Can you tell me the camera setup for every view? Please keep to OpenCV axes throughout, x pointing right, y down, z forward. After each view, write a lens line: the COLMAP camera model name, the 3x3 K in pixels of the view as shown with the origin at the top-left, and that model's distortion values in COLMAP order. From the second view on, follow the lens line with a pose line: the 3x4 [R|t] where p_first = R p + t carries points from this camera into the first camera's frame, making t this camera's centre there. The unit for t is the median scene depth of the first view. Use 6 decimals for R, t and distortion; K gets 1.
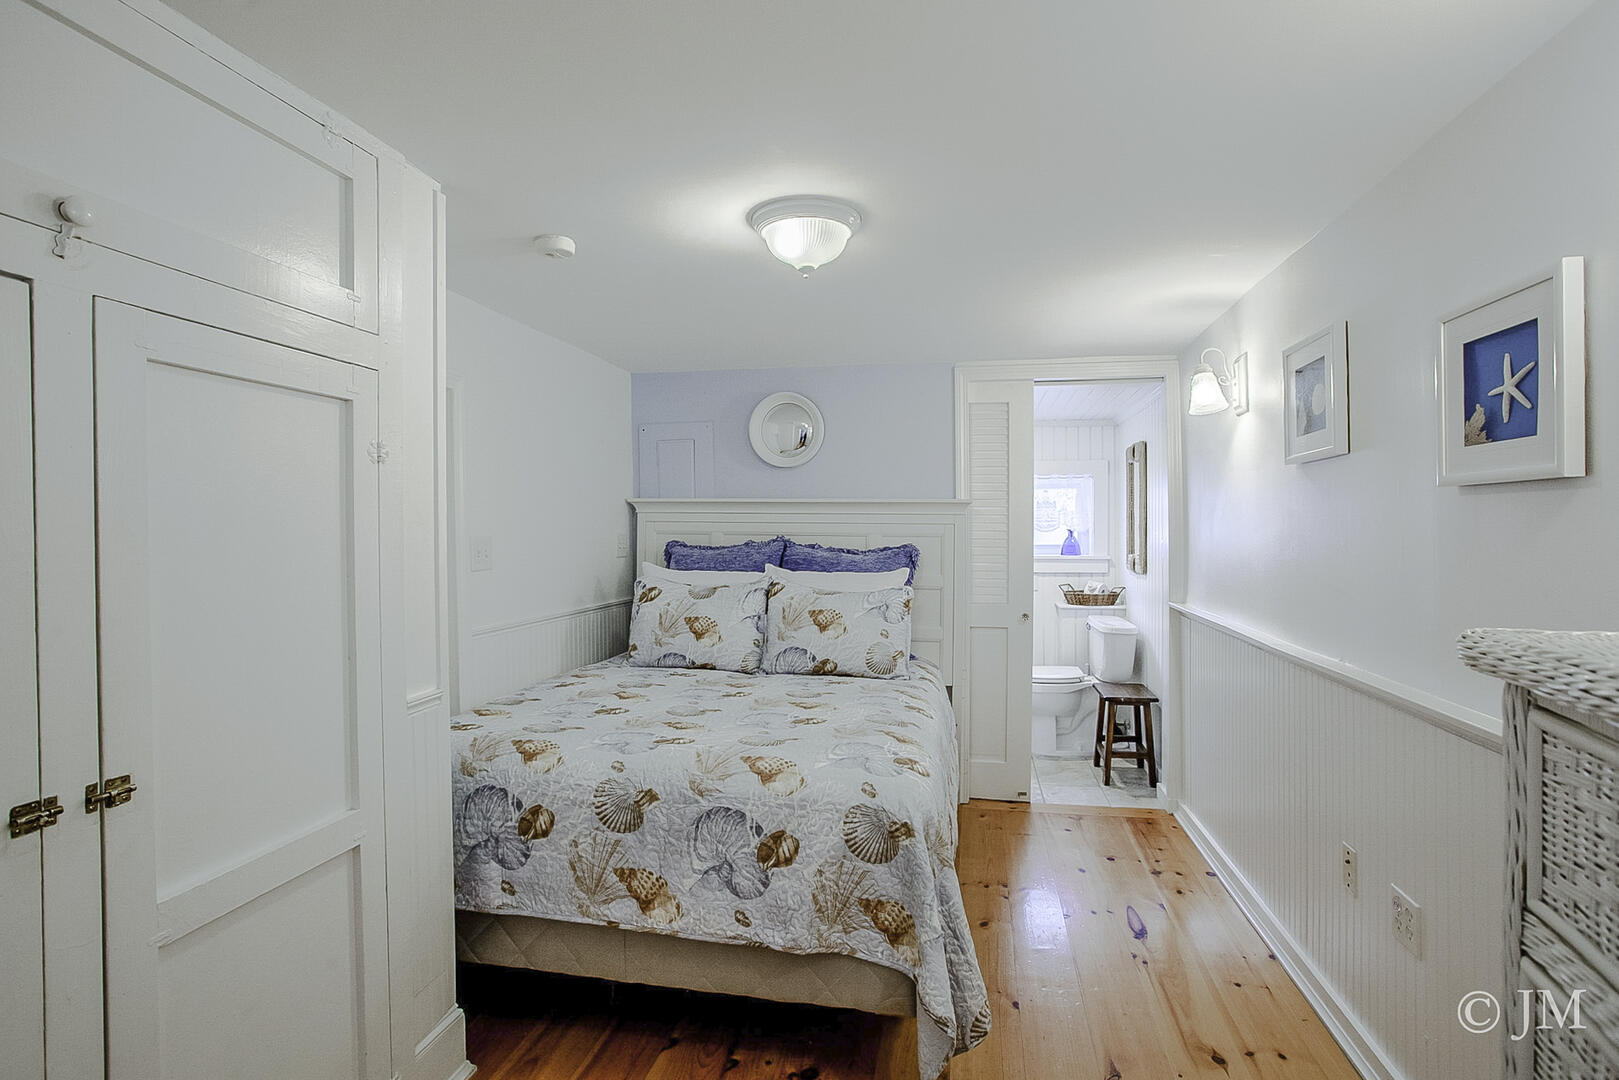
lens RADIAL K [[799.6, 0, 810.3], [0, 799.6, 538.8], [0, 0, 1]] dist [-0.050872, -0.000317]
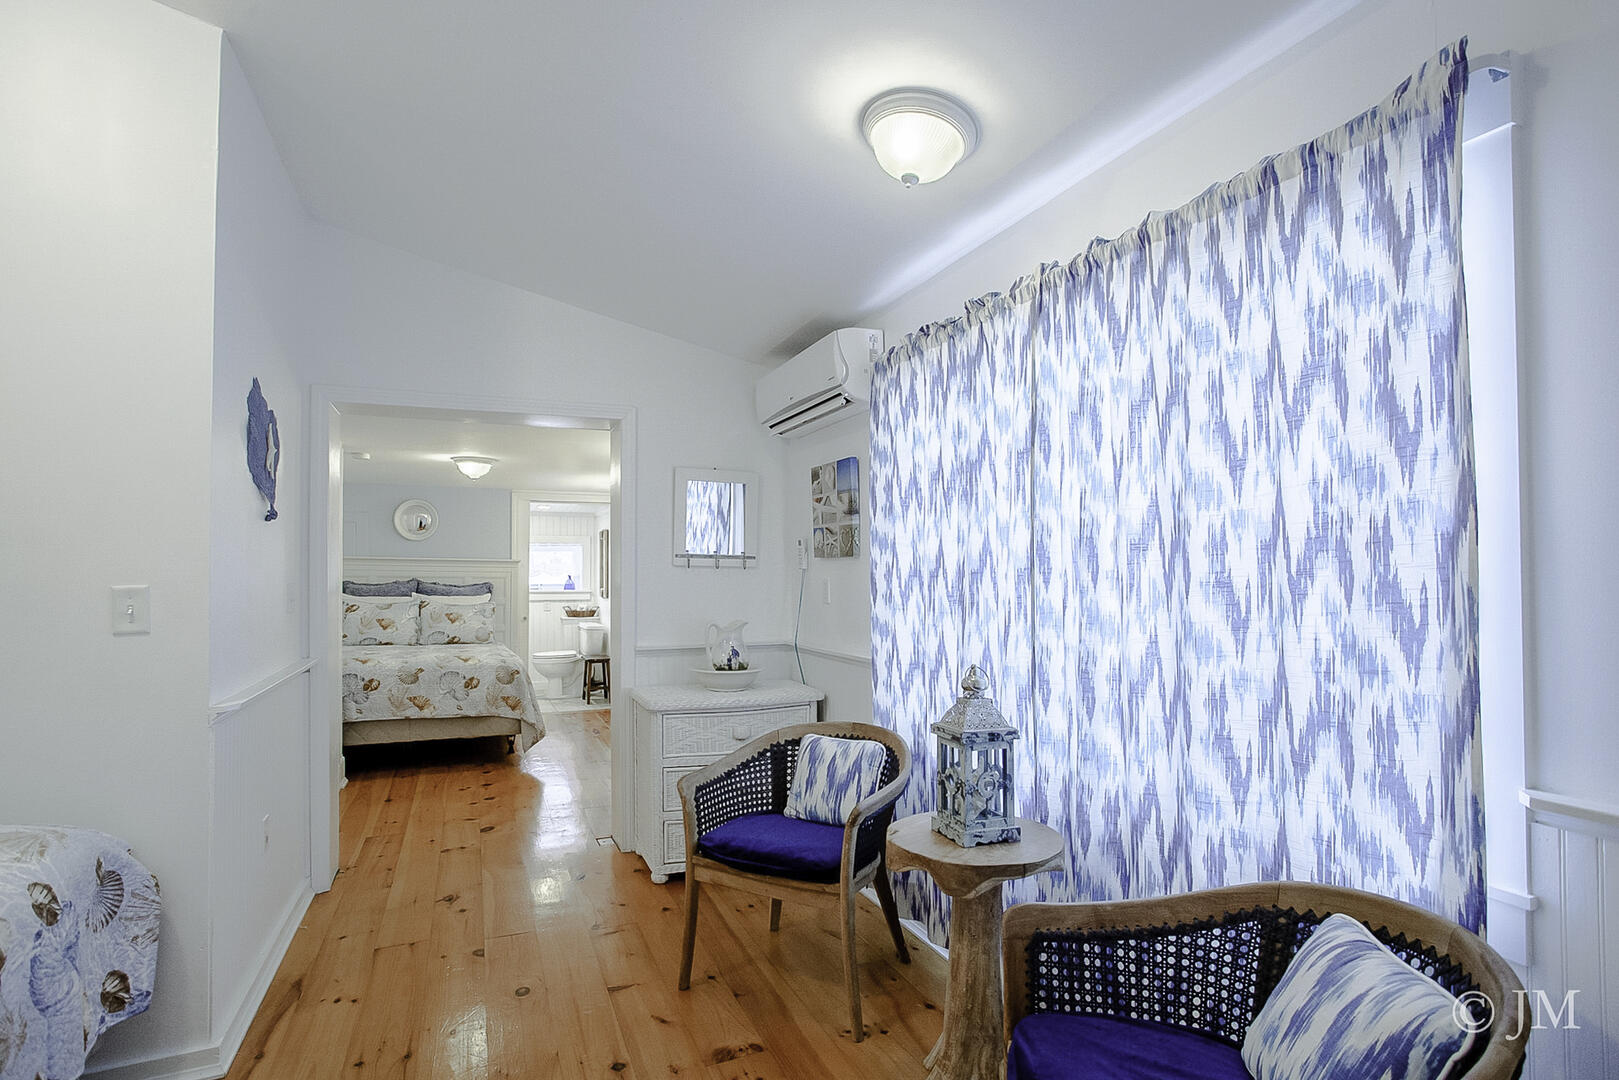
lens RADIAL K [[799.6, 0, 811.5], [0, 799.6, 556.4], [0, 0, 1]] dist [-0.050872, -0.000317]
pose [[0.818245, 0.014183, 0.574694, -0.411616], [0.007033, 0.999374, -0.034678, 0.019813], [-0.574826, 0.032417, 0.817633, -1.249174]]
